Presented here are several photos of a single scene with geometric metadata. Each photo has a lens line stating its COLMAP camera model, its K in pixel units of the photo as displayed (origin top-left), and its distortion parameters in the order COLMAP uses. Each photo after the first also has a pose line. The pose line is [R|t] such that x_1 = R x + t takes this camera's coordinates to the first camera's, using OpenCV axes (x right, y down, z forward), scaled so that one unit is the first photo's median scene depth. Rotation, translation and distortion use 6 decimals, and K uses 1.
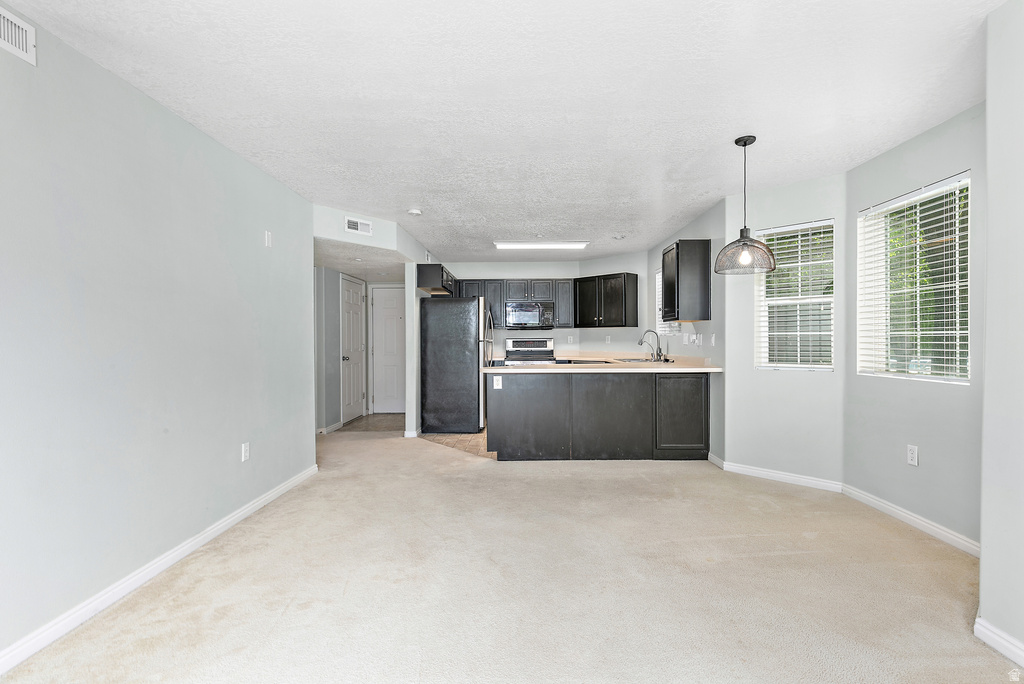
lens RADIAL K [[478.9, 0, 533.4], [0, 478.9, 363.4], [0, 0, 1]] dist [0.019247, -0.000152]
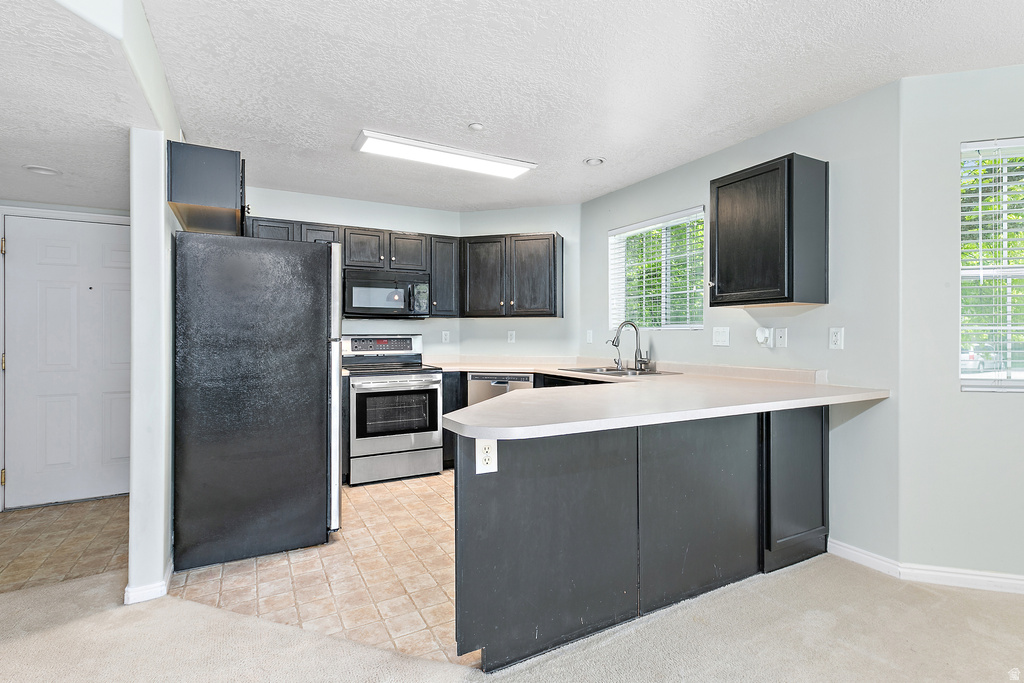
lens RADIAL K [[488.3, 0, 516.6], [0, 488.3, 346.0], [0, 0, 1]] dist [0.015894, -0.000066]
pose [[0.885012, -0.006701, 0.465520, -0.220354], [0.020553, 0.999484, -0.024686, -0.032464], [-0.465114, 0.031415, 0.884693, 0.641724]]
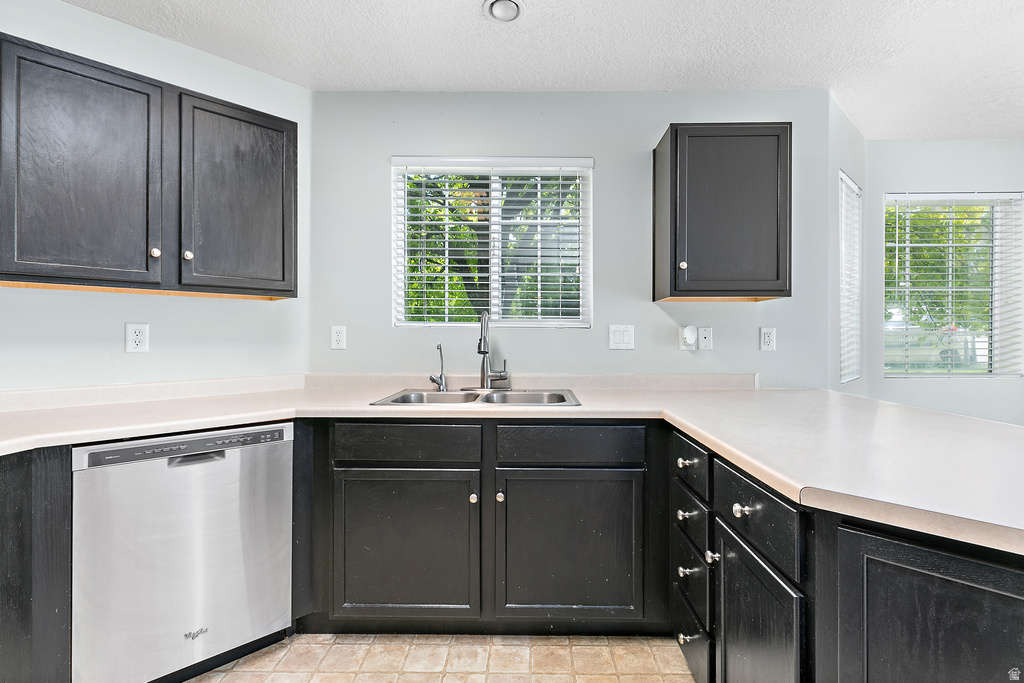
lens RADIAL K [[484.5, 0, 526.7], [0, 484.5, 343.6], [0, 0, 1]] dist [0.016488, -0.001014]
pose [[0.026468, -0.014113, 0.999550, -0.169210], [0.048467, 0.998743, 0.012818, -0.061090], [-0.998474, 0.048105, 0.027118, 1.196328]]
